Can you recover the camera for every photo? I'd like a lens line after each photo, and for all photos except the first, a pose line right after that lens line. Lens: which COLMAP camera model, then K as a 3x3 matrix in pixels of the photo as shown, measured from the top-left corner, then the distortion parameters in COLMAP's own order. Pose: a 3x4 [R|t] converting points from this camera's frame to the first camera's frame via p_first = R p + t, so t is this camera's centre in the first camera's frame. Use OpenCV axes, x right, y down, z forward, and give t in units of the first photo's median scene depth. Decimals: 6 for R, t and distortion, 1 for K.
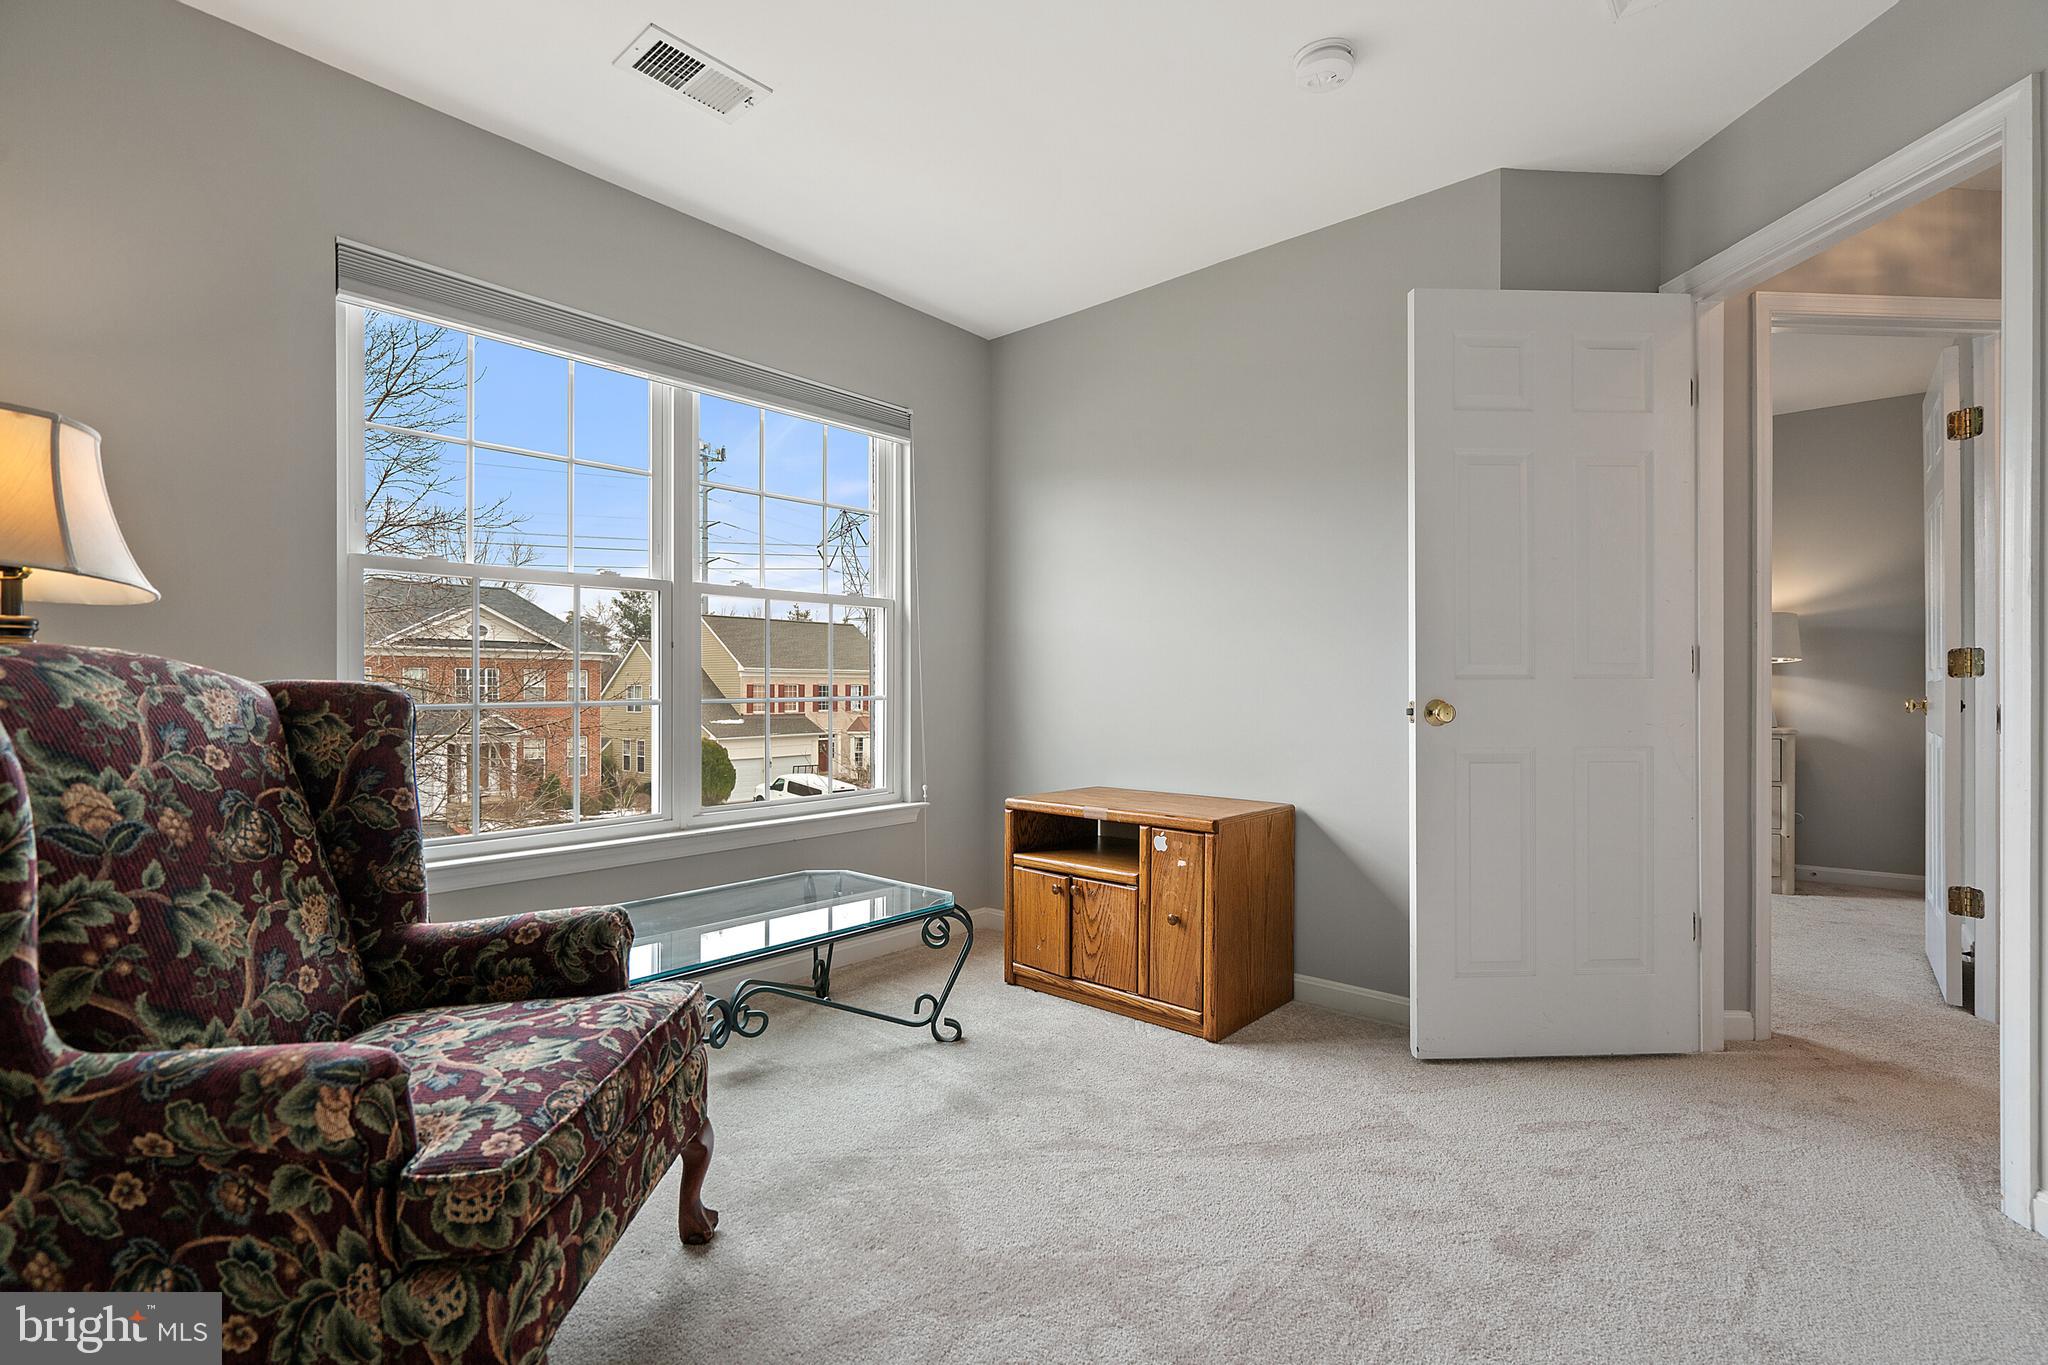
lens RADIAL K [[924.4, 0, 1021.8], [0, 924.4, 693.5], [0, 0, 1]] dist [0.000891, 0.000379]
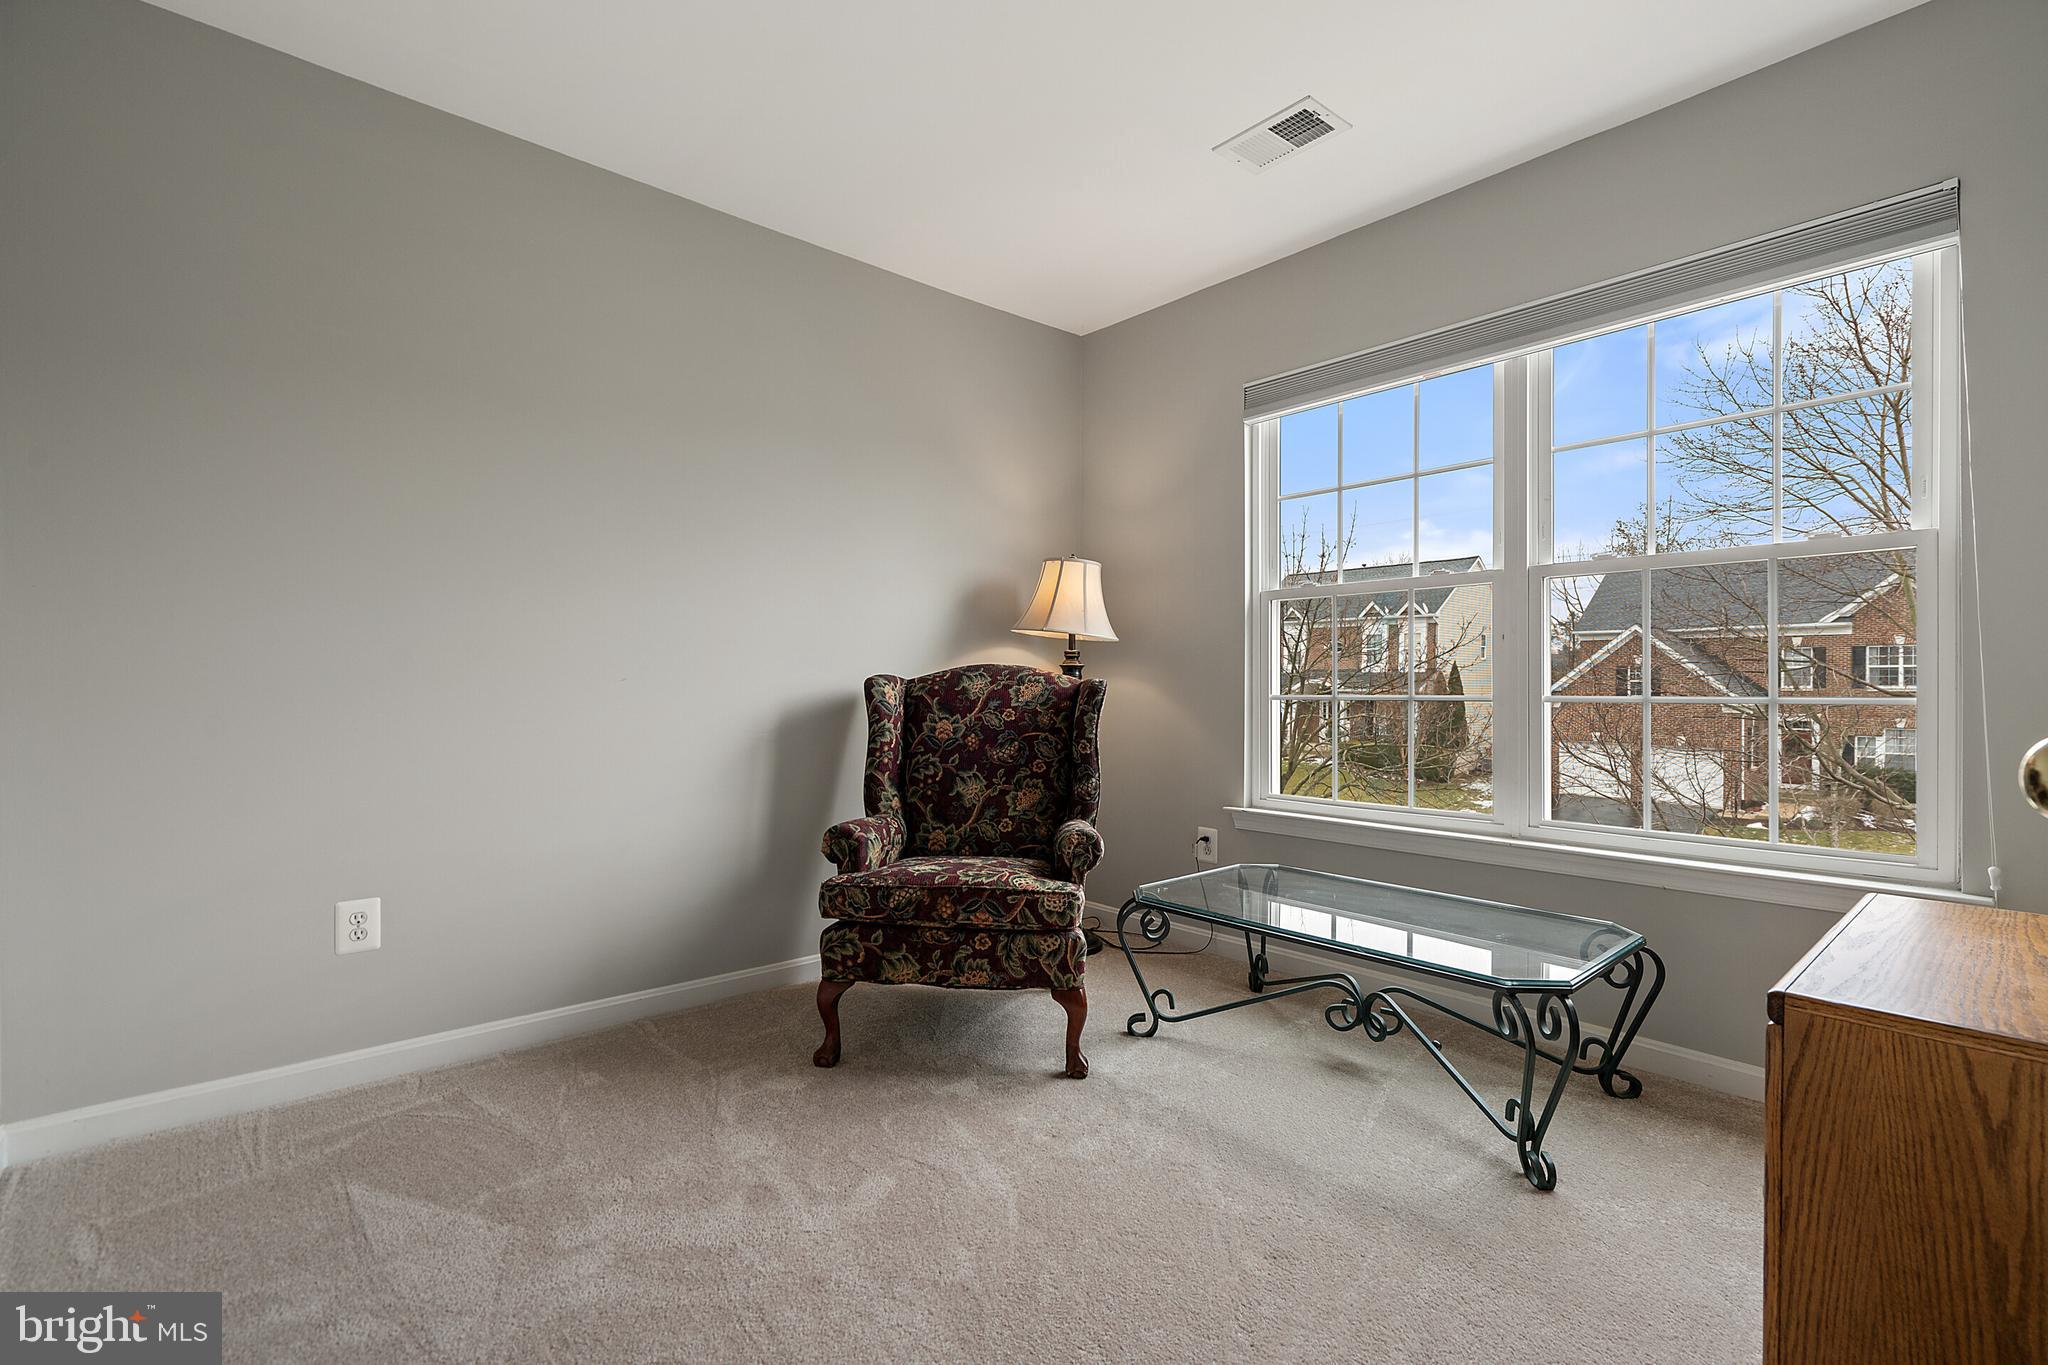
lens RADIAL K [[924.4, 0, 1021.8], [0, 924.4, 693.5], [0, 0, 1]] dist [0.000891, 0.000379]
pose [[-0.120765, 0.007437, -0.992653, 0.795855], [-0.009005, 0.999923, 0.008587, 0.001110], [0.992640, 0.009976, -0.120689, 0.820630]]
